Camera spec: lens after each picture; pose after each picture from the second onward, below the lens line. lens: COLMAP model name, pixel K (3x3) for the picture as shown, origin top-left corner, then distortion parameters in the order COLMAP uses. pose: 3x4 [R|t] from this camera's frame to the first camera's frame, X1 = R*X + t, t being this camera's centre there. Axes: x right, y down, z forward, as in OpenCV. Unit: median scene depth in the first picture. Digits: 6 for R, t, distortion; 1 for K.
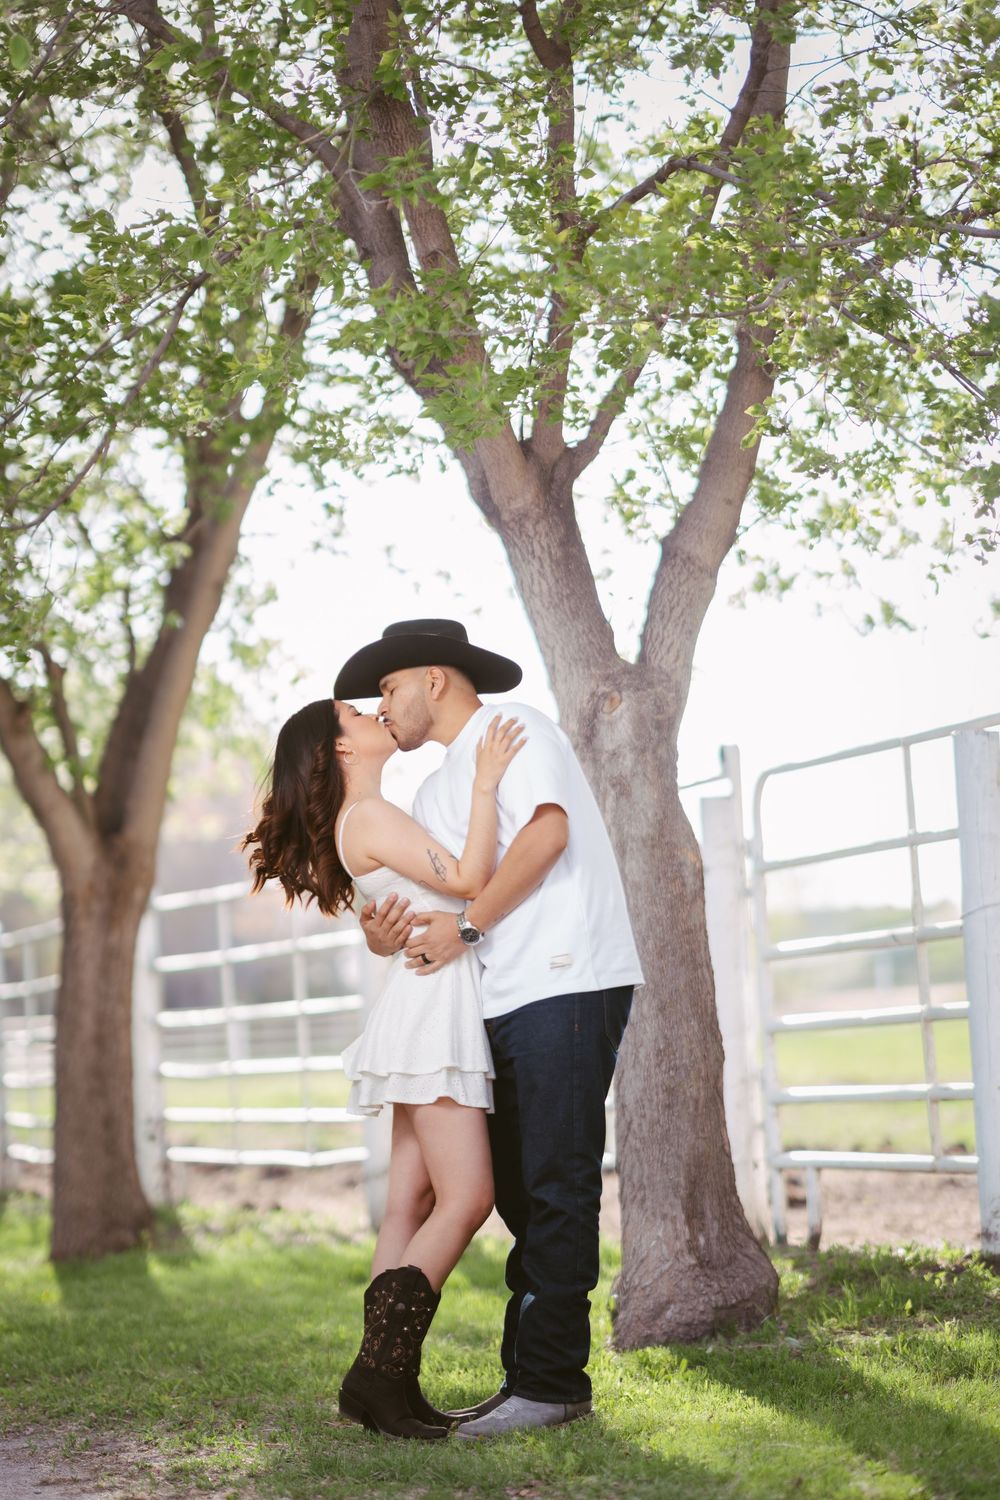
lens RADIAL K [[3447.9, 0, 447.8], [0, 3447.9, 816.1], [0, 0, 1]] dist [0.459899, 0.315514]
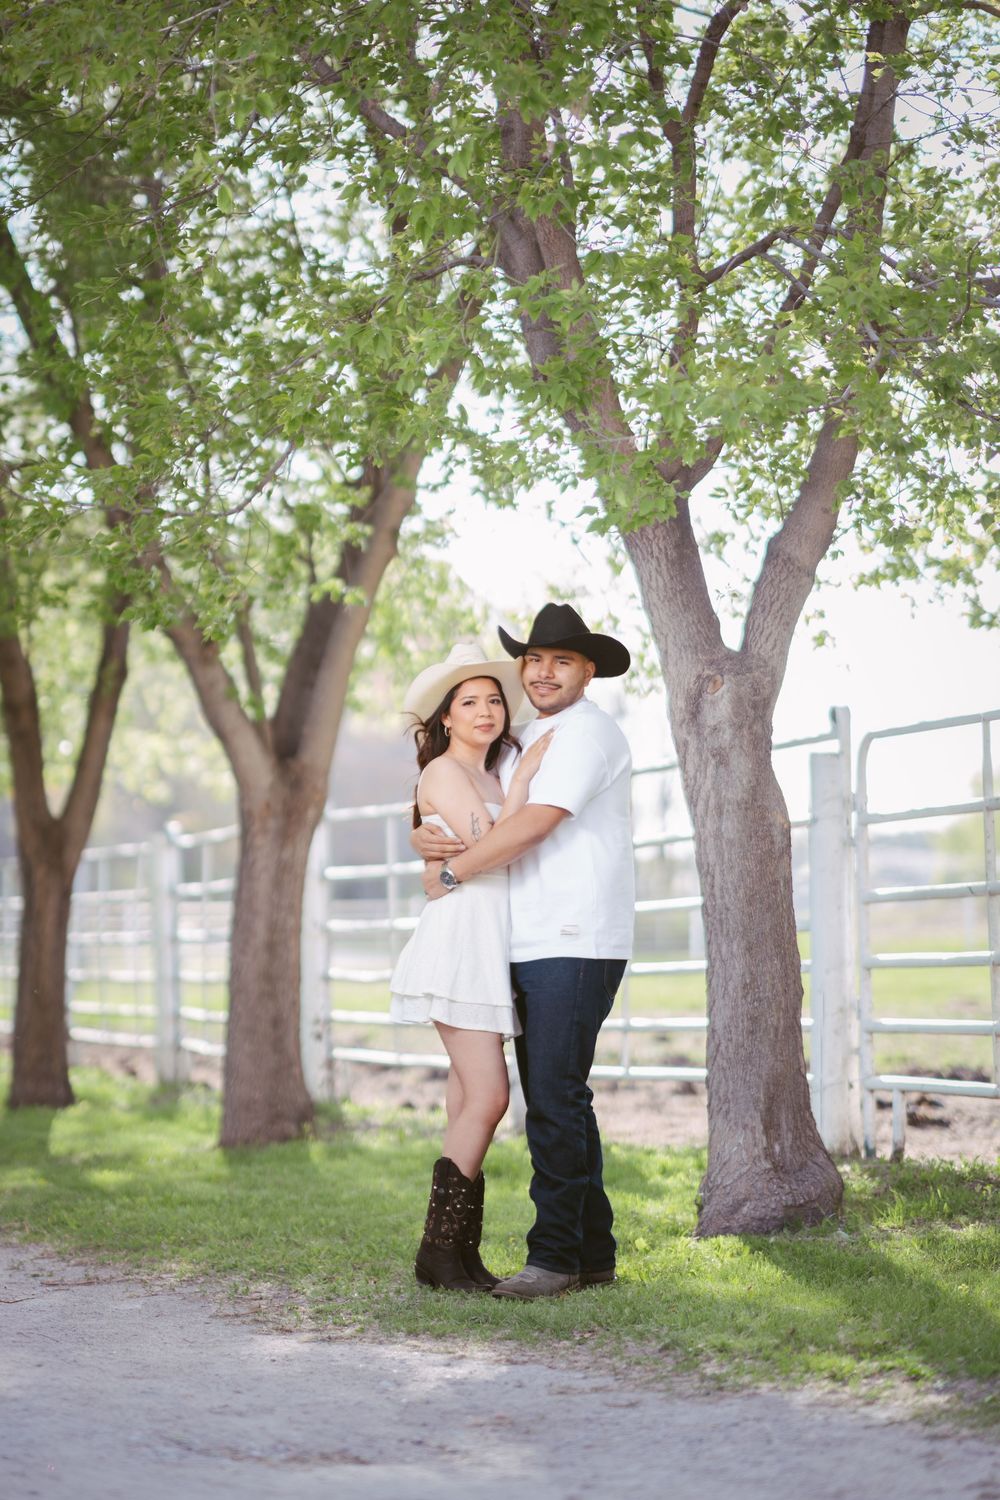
lens RADIAL K [[3433.8, 0, 500.0], [0, 3433.8, 750.0], [0, 0, 1]] dist [0.514608, 0.026048]
pose [[0.998767, 0.034050, -0.036115, 0.016108], [-0.033776, 0.999396, 0.008176, -0.016144], [0.036372, -0.006946, 0.999314, -0.148237]]
